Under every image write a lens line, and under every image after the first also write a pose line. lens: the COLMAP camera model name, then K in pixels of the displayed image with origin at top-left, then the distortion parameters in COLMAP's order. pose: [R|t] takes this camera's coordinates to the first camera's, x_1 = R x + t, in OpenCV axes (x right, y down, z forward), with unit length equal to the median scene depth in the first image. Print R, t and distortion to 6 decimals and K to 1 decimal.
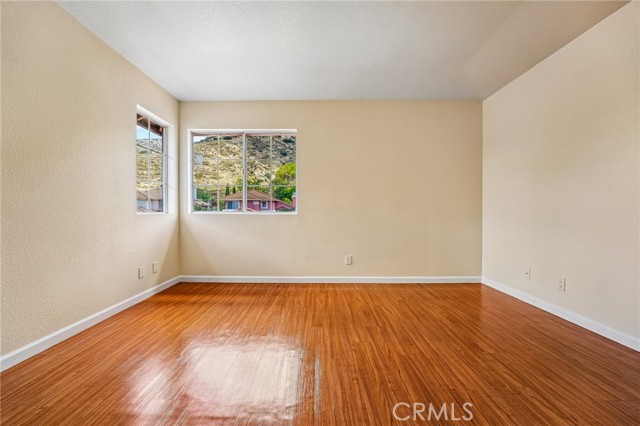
lens RADIAL K [[262.2, 0, 318.3], [0, 262.2, 209.3], [0, 0, 1]] dist [-0.023320, 0.000468]
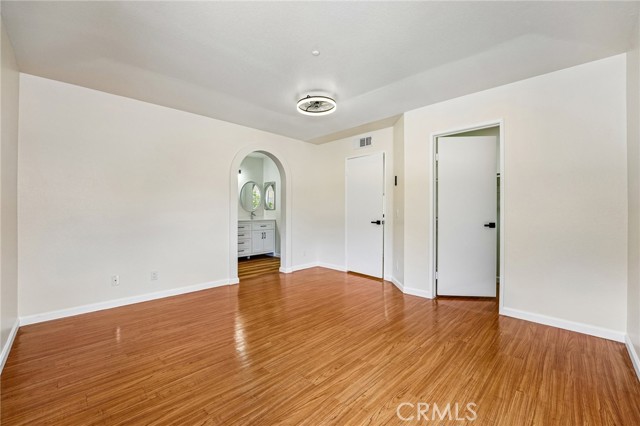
lens RADIAL K [[262.2, 0, 318.3], [0, 262.2, 209.3], [0, 0, 1]] dist [-0.023320, 0.000468]
pose [[-0.704226, 0.001205, 0.709975, -0.546324], [-0.008318, 0.999916, -0.009947, -0.046463], [-0.709928, -0.012910, -0.704156, 1.119440]]
